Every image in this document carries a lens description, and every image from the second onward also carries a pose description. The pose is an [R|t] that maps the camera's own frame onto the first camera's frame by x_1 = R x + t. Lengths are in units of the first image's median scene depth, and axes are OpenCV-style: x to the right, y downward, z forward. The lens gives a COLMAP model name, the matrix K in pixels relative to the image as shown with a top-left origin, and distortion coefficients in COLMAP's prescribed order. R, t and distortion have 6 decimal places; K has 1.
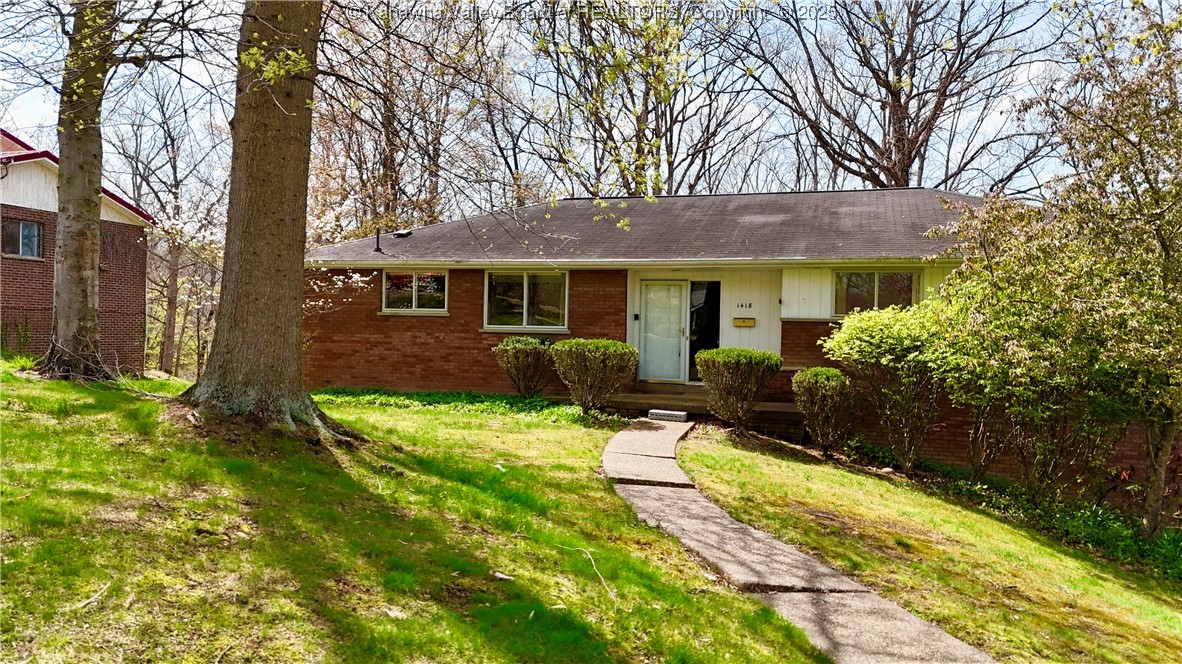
lens RADIAL K [[869.0, 0, 590.7], [0, 869.0, 328.9], [0, 0, 1]] dist [0.080955, -0.086788]
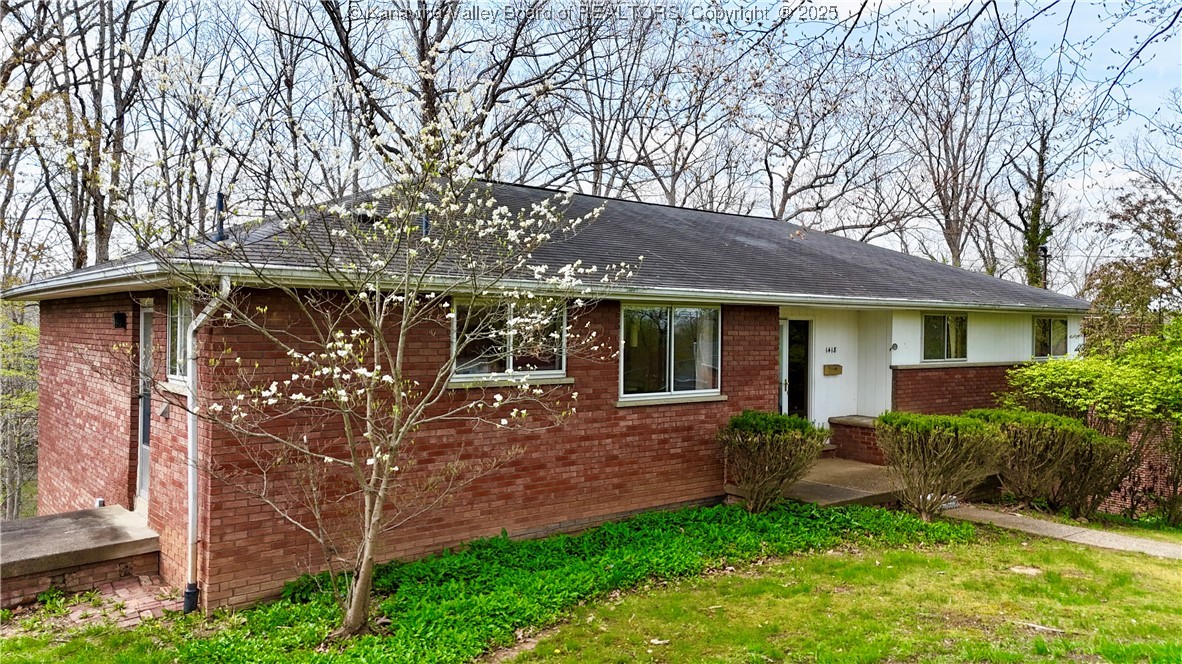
lens RADIAL K [[869.0, 0, 597.1], [0, 869.0, 325.9], [0, 0, 1]] dist [0.080955, -0.086788]
pose [[0.545245, -0.013660, 0.838165, -0.710453], [-0.000222, 0.999865, 0.016440, -0.069305], [-0.838277, -0.009150, 0.545168, 0.781827]]
